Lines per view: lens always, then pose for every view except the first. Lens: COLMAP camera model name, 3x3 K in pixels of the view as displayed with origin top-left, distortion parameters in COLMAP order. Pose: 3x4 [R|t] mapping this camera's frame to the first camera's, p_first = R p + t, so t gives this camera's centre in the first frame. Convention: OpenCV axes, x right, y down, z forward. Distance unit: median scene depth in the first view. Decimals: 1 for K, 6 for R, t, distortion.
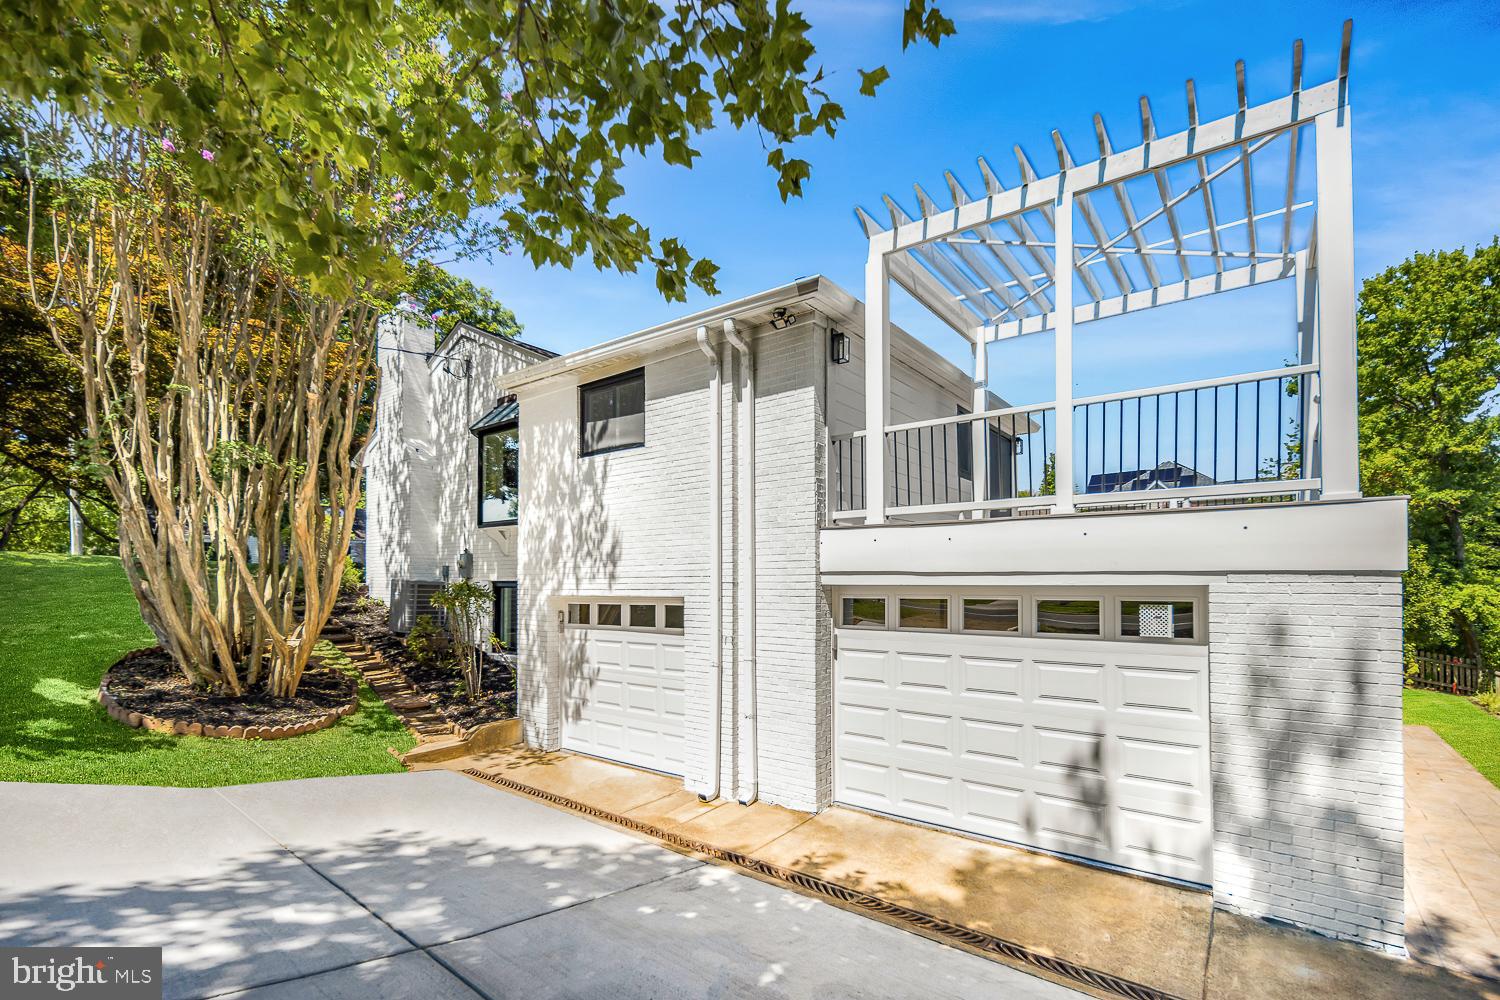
lens RADIAL K [[681.6, 0, 748.6], [0, 681.6, 578.5], [0, 0, 1]] dist [-0.000080, 0.000198]
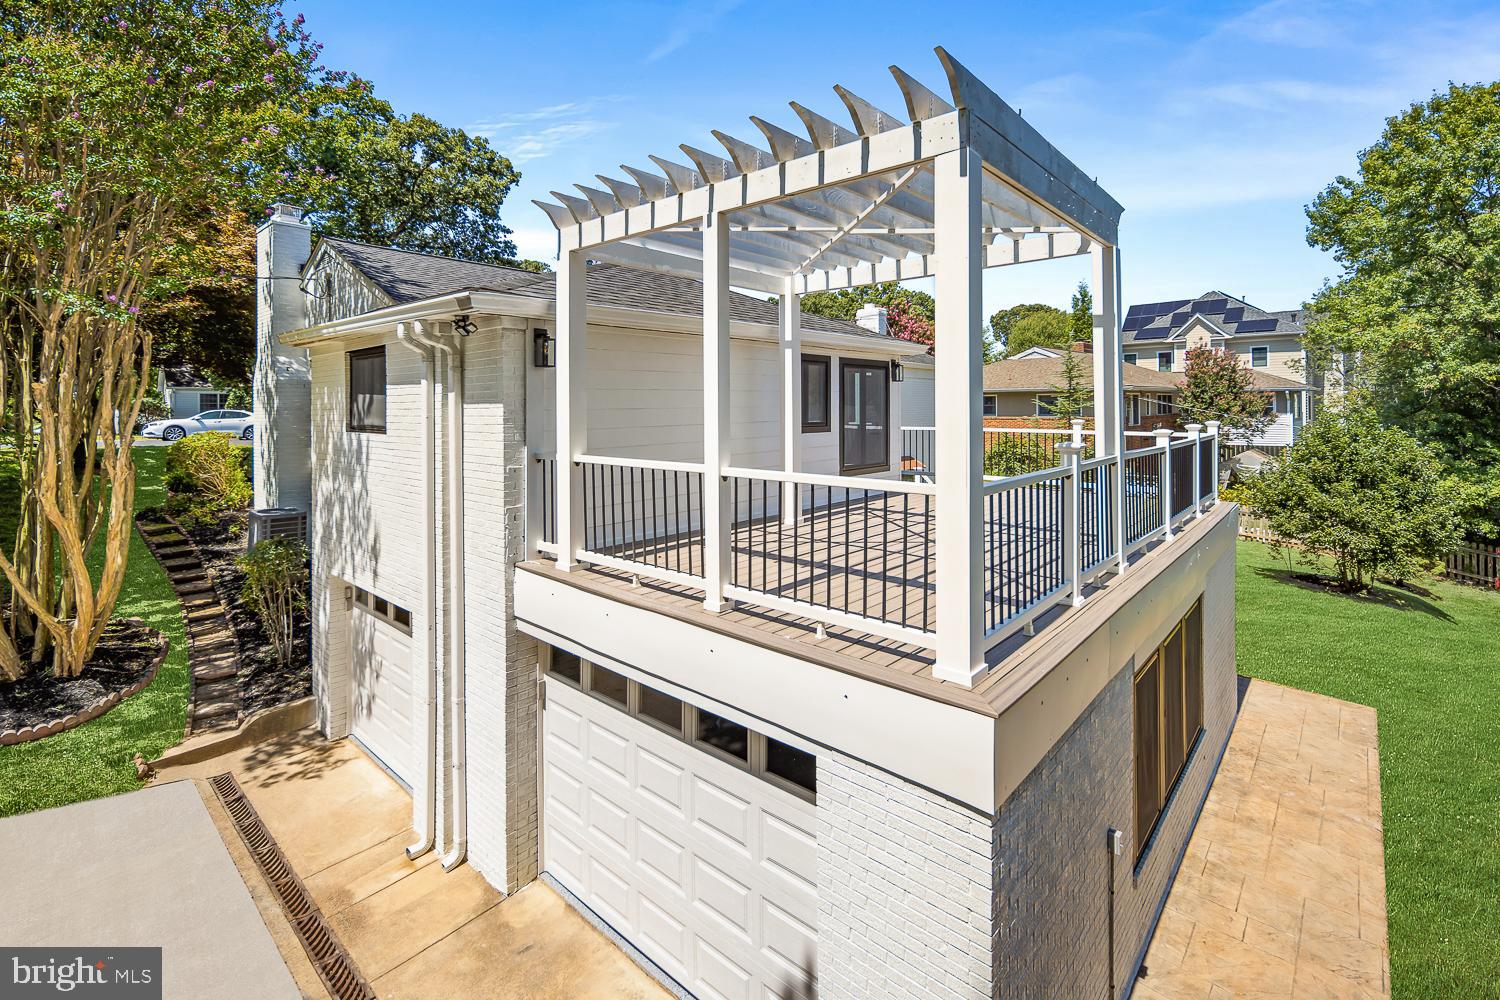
lens RADIAL K [[687.6, 0, 751.1], [0, 687.6, 399.0], [0, 0, 1]] dist [-0.001071, -0.000191]
pose [[0.996991, -0.007993, -0.077104, 0.369481], [0.008626, 0.999932, 0.007881, -0.224930], [0.077036, -0.008523, 0.996992, 0.119517]]
